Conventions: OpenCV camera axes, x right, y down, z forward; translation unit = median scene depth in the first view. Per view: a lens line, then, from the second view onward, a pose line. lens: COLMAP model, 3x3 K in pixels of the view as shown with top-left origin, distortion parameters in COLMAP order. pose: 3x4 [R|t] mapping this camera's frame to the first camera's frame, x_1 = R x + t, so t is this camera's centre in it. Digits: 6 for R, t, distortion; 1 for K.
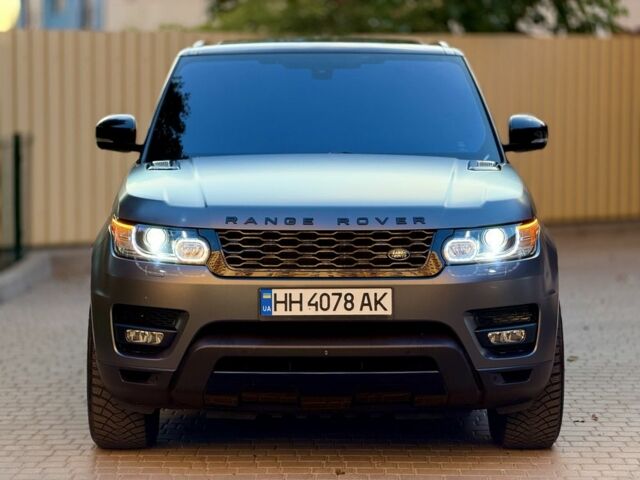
lens RADIAL K [[1970.0, 0, 317.5], [0, 1970.0, 241.8], [0, 0, 1]] dist [0.334289, 0.000000]
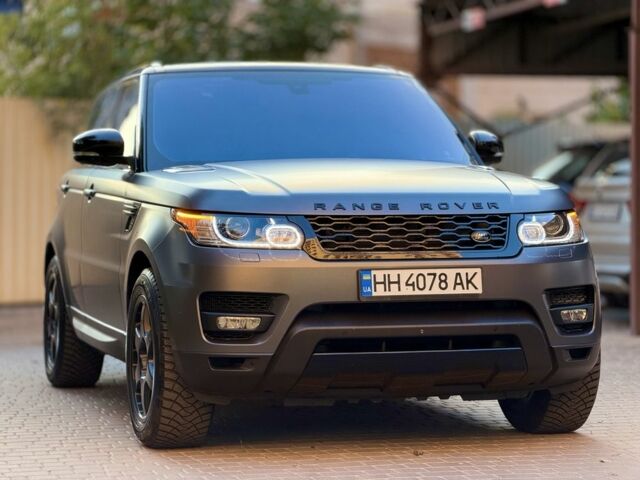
lens RADIAL K [[1970.0, 0, 321.5], [0, 1970.0, 242.0], [0, 0, 1]] dist [0.334289, 0.000000]
pose [[0.963767, -0.011308, 0.266504, -0.315803], [0.029367, 0.997526, -0.063874, 0.072828], [-0.265122, 0.069386, 0.961715, 0.019613]]
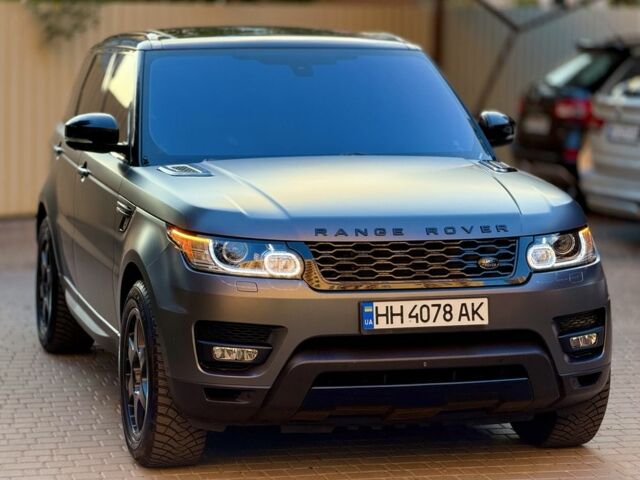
lens RADIAL K [[2054.3, 0, 319.8], [0, 2054.3, 241.9], [0, 0, 1]] dist [0.343607, 0.000000]
pose [[0.965376, -0.022407, 0.259899, -0.310534], [0.015697, 0.999488, 0.027863, -0.034616], [-0.260390, -0.022819, 0.965234, 0.014128]]
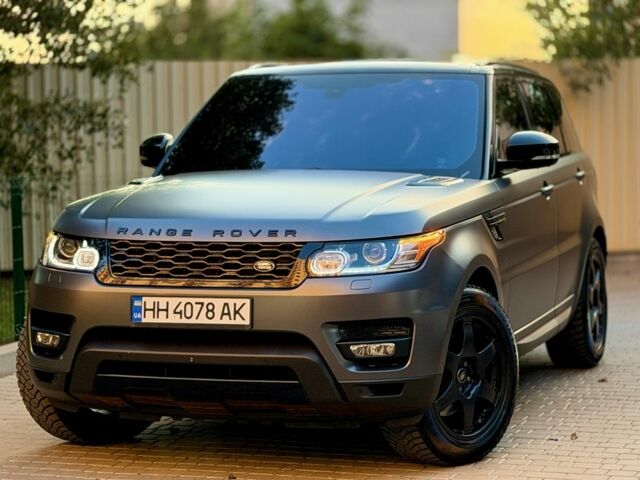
lens RADIAL K [[1811.3, 0, 320.0], [0, 1811.3, 238.8], [0, 0, 1]] dist [0.185824, 0.000000]
pose [[0.945001, 0.013116, -0.326805, 0.373328], [-0.017127, 0.999809, -0.009397, 0.000672], [0.326620, 0.014477, 0.945045, 0.119959]]
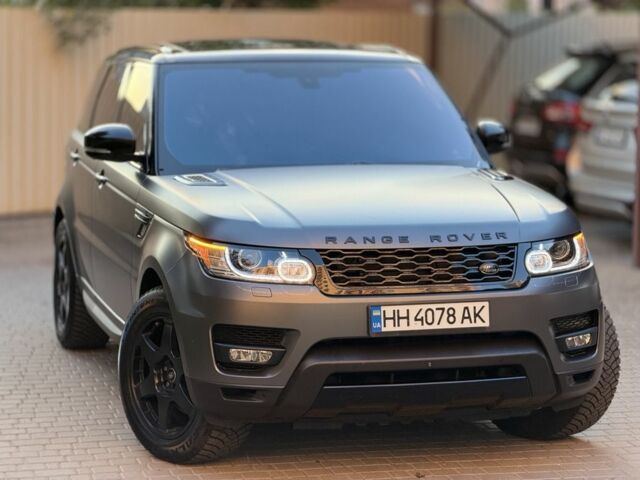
lens RADIAL K [[1990.5, 0, 335.3], [0, 1990.5, 236.0], [0, 0, 1]] dist [0.330486, 0.000000]
pose [[0.961919, -0.026965, 0.272000, -0.327149], [0.018674, 0.999280, 0.033027, -0.047727], [-0.272695, -0.026690, 0.961730, -0.007723]]
